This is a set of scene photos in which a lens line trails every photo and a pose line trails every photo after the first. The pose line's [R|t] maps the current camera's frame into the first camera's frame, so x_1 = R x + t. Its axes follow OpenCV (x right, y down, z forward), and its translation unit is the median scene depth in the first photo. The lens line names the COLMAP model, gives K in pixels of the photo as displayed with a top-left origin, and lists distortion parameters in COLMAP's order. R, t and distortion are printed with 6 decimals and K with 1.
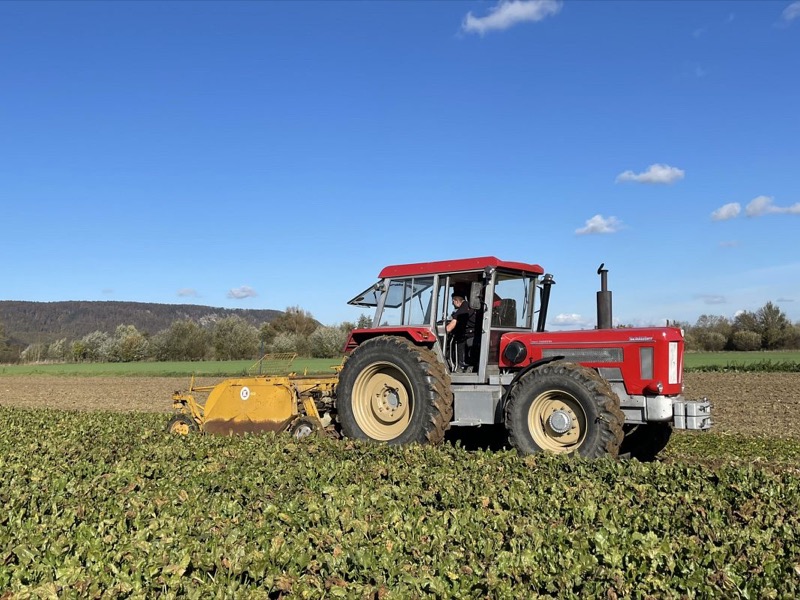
lens RADIAL K [[895.6, 0, 398.5], [0, 895.6, 298.8], [0, 0, 1]] dist [0.018862, 0.000000]
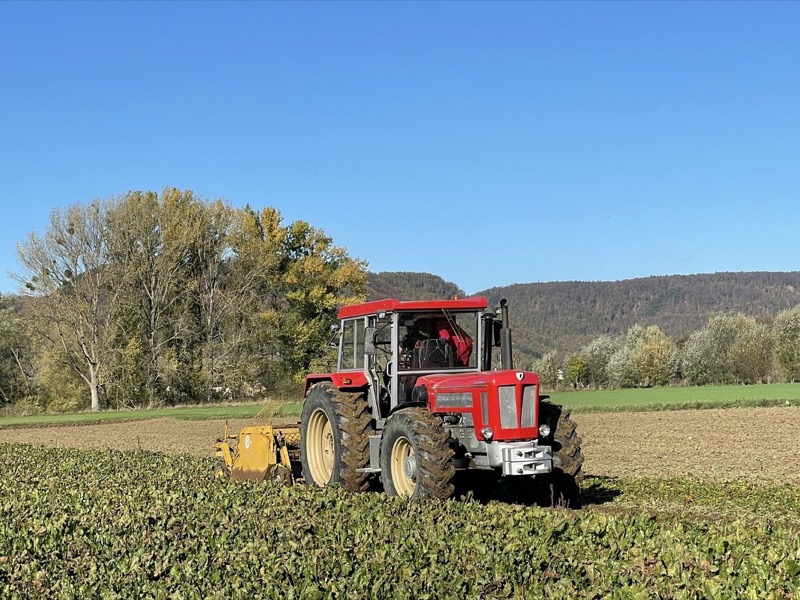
lens RADIAL K [[1674.5, 0, 400.5], [0, 1674.5, 300.1], [0, 0, 1]] dist [0.097288, 0.000000]
pose [[0.876209, -0.049265, -0.479406, 0.097775], [0.060012, 0.998172, 0.007109, -0.005744], [0.478179, -0.034999, 0.877565, -0.057435]]
